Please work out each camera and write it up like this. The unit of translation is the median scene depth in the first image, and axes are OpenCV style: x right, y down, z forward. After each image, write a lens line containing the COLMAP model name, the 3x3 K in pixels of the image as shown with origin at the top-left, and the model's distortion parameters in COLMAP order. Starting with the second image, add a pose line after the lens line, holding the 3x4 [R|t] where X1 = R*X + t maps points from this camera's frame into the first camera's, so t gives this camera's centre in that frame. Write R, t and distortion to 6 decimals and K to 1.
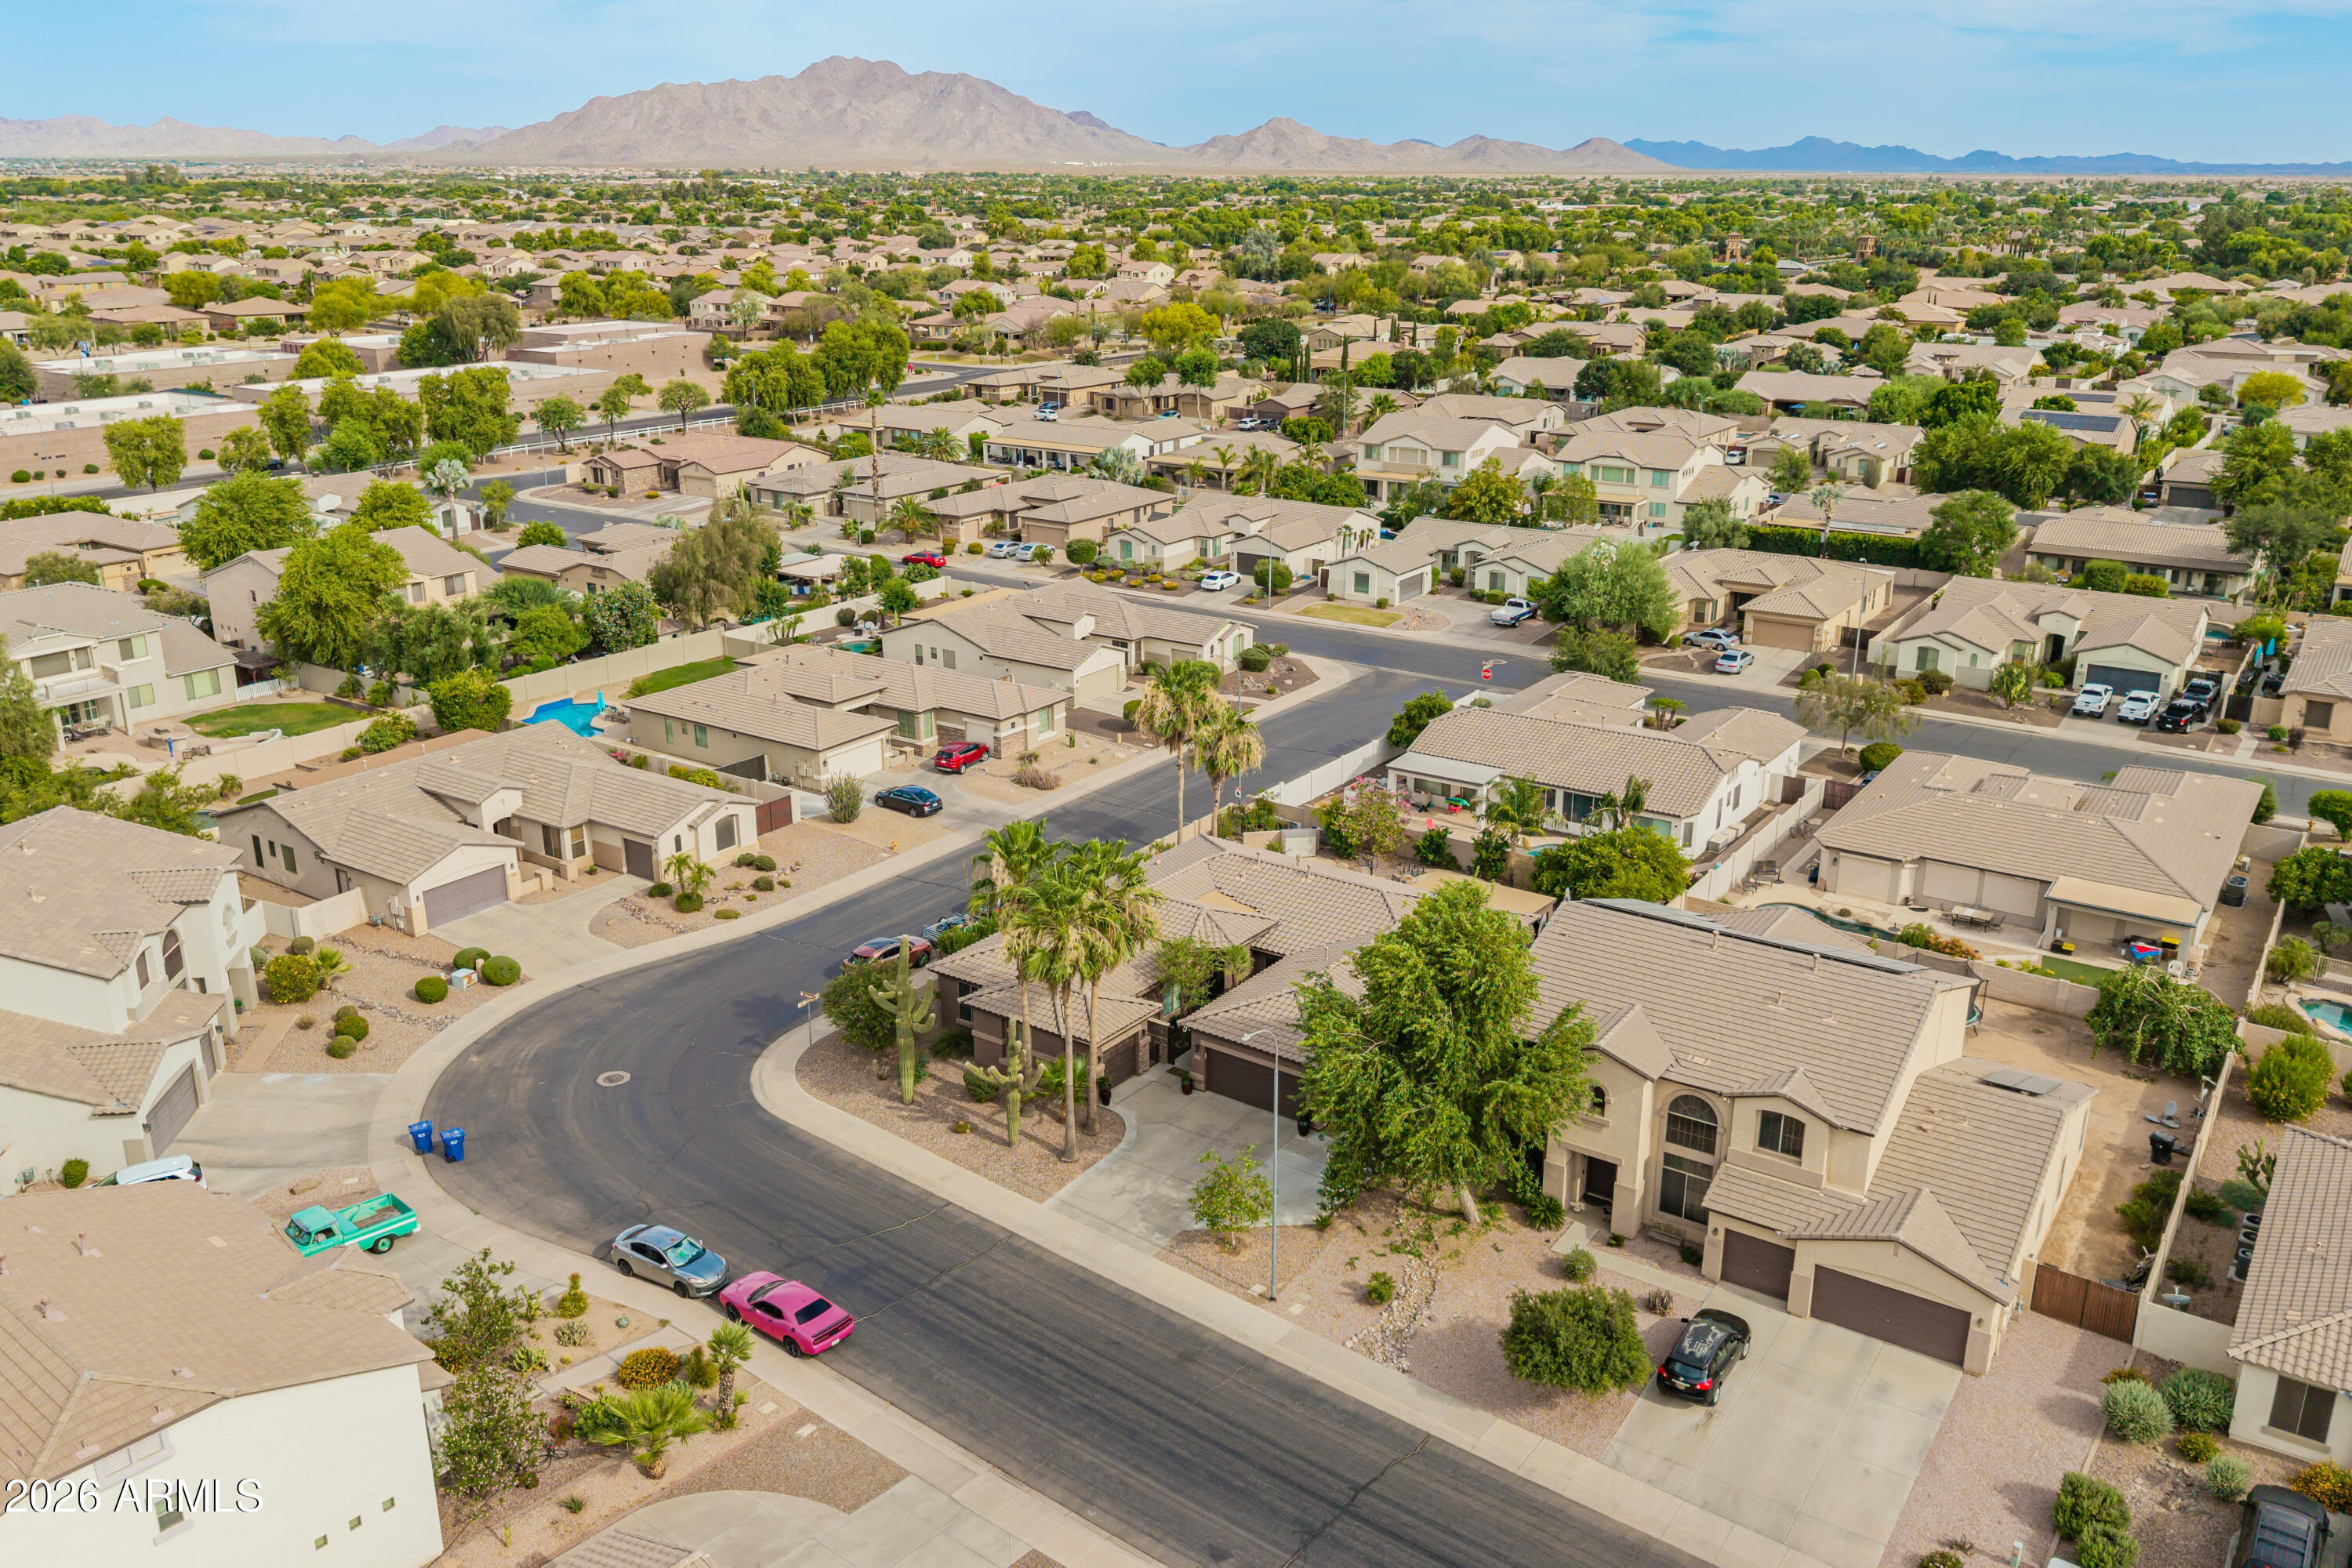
lens RADIAL K [[1874.8, 0, 1171.6], [0, 1874.8, 786.1], [0, 0, 1]] dist [0.033016, -0.038800]
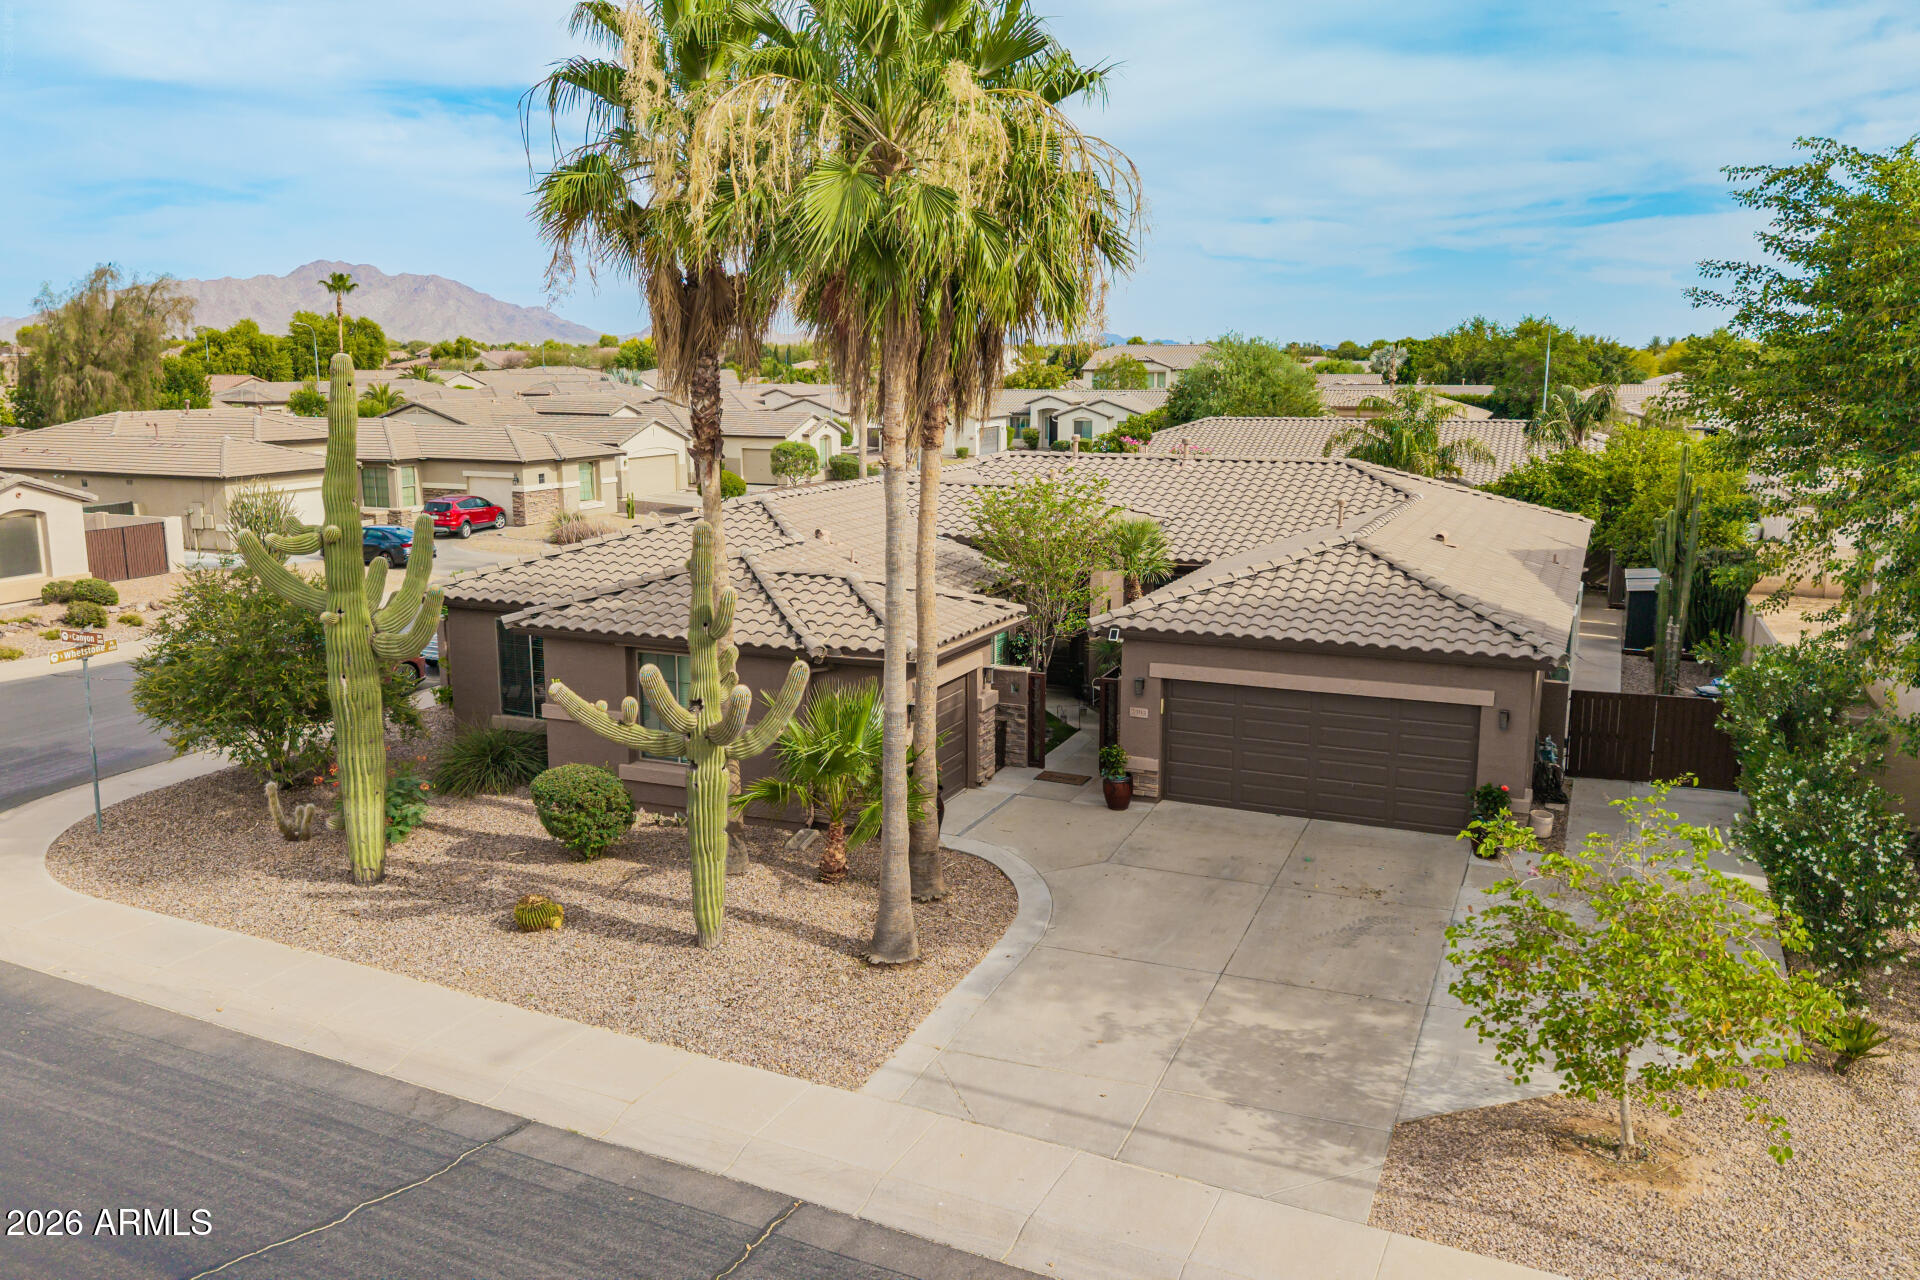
lens RADIAL K [[1530.5, 0, 956.8], [0, 1530.5, 646.7], [0, 0, 1]] dist [0.033016, -0.038800]
pose [[0.976645, -0.042274, 0.210661, -0.087153], [0.069486, 0.989909, -0.123495, 0.160560], [-0.203314, 0.135248, 0.969727, 0.660361]]
